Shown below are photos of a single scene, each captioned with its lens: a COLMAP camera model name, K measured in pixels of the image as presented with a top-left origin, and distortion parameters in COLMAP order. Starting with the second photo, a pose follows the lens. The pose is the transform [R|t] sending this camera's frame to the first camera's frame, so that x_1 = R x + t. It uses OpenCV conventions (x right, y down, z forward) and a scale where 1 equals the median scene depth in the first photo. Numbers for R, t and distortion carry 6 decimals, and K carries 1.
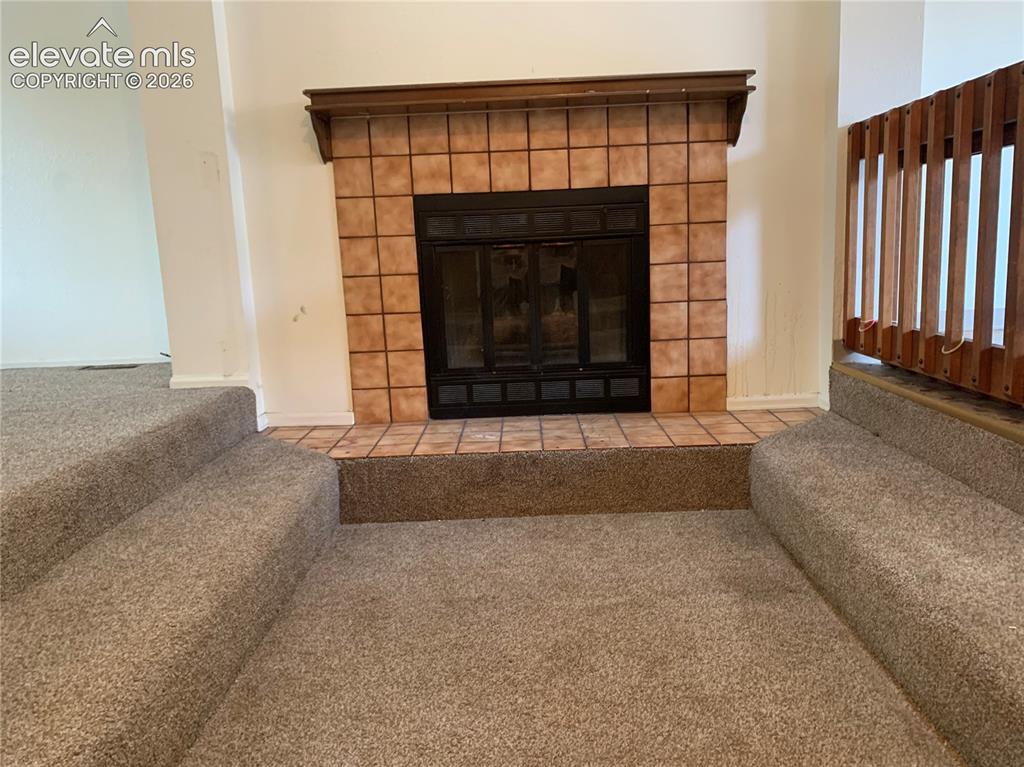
lens RADIAL K [[772.1, 0, 512.0], [0, 772.1, 383.5], [0, 0, 1]] dist [0.069200, -0.088262]
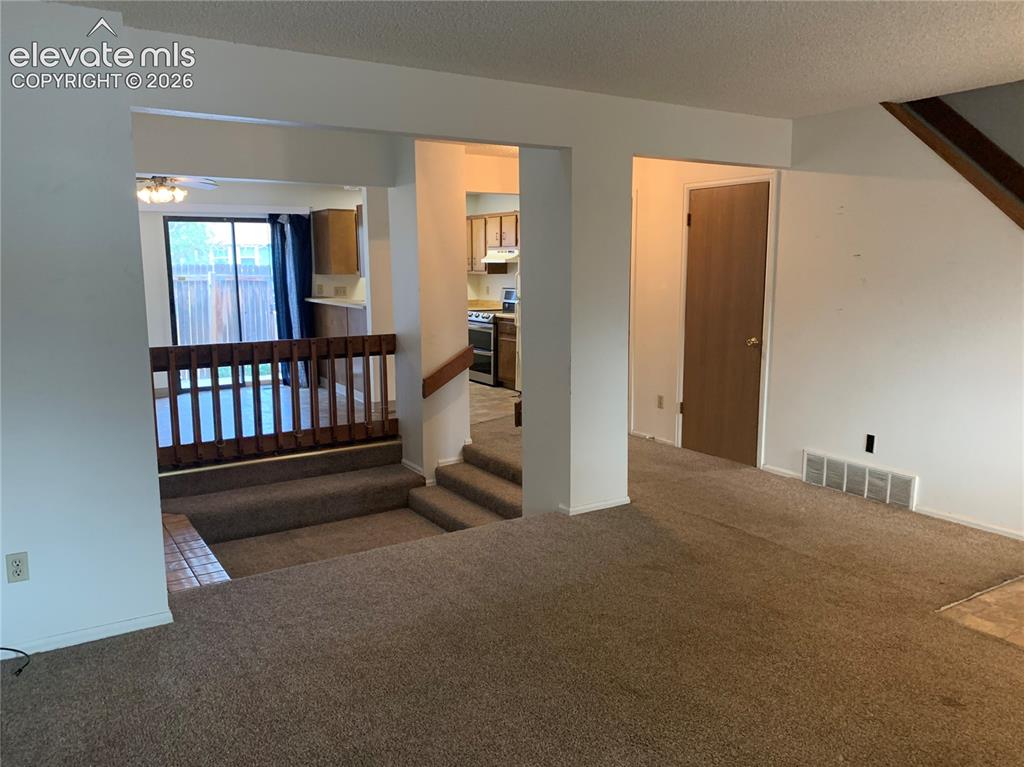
lens RADIAL K [[793.5, 0, 523.1], [0, 793.5, 381.6], [0, 0, 1]] dist [0.002156, -0.000193]
pose [[-0.549958, -0.080221, 0.831331, -1.567803], [0.171901, 0.963192, 0.206664, -0.449384], [-0.817310, 0.256564, -0.515925, 1.089058]]
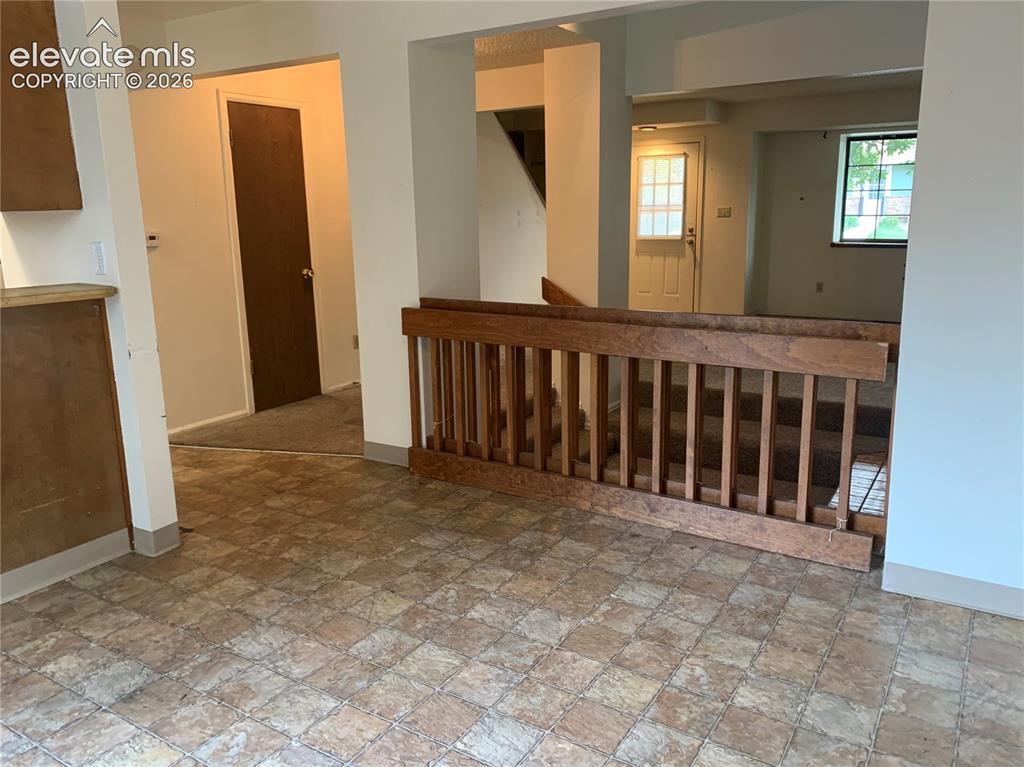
lens RADIAL K [[775.9, 0, 515.6], [0, 775.9, 375.4], [0, 0, 1]] dist [0.068856, -0.078795]
pose [[-0.521832, 0.230753, -0.821245, 1.412220], [-0.108333, 0.936998, 0.332114, -0.512096], [0.846141, 0.262276, -0.463958, 0.991807]]
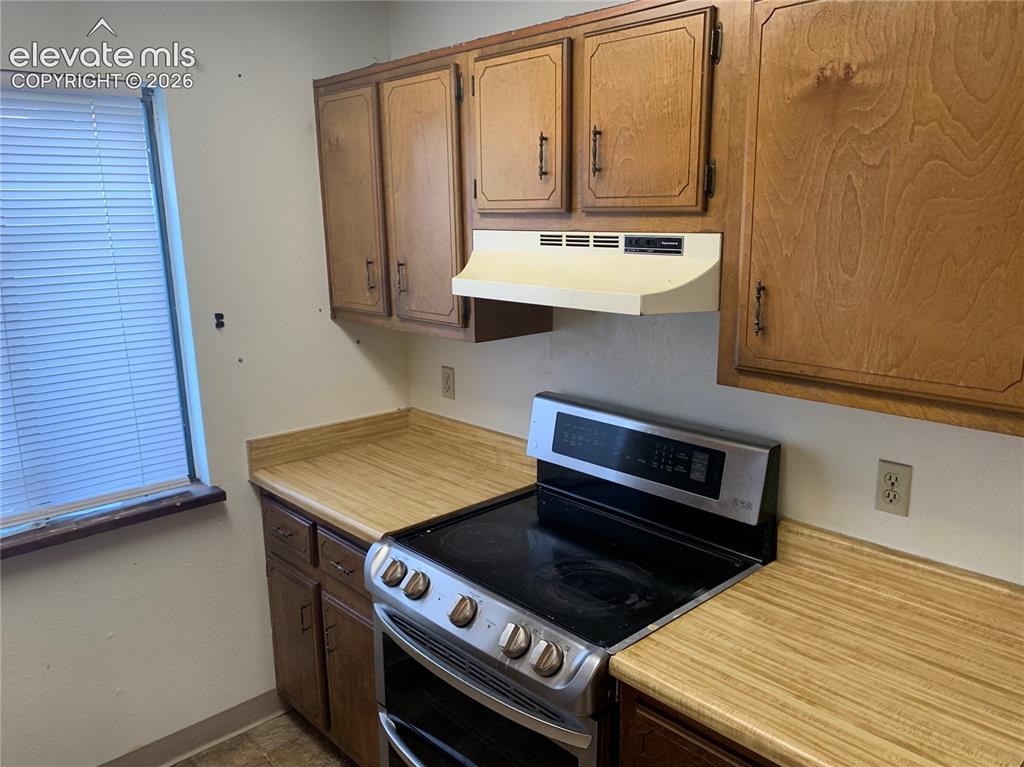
lens RADIAL K [[782.0, 0, 515.0], [0, 782.0, 393.2], [0, 0, 1]] dist [0.006676, -0.007805]
pose [[-0.687156, -0.112470, 0.717751, 0.765836], [0.174727, 0.933363, 0.313535, -0.392326], [-0.705186, 0.340858, -0.621715, -0.187835]]
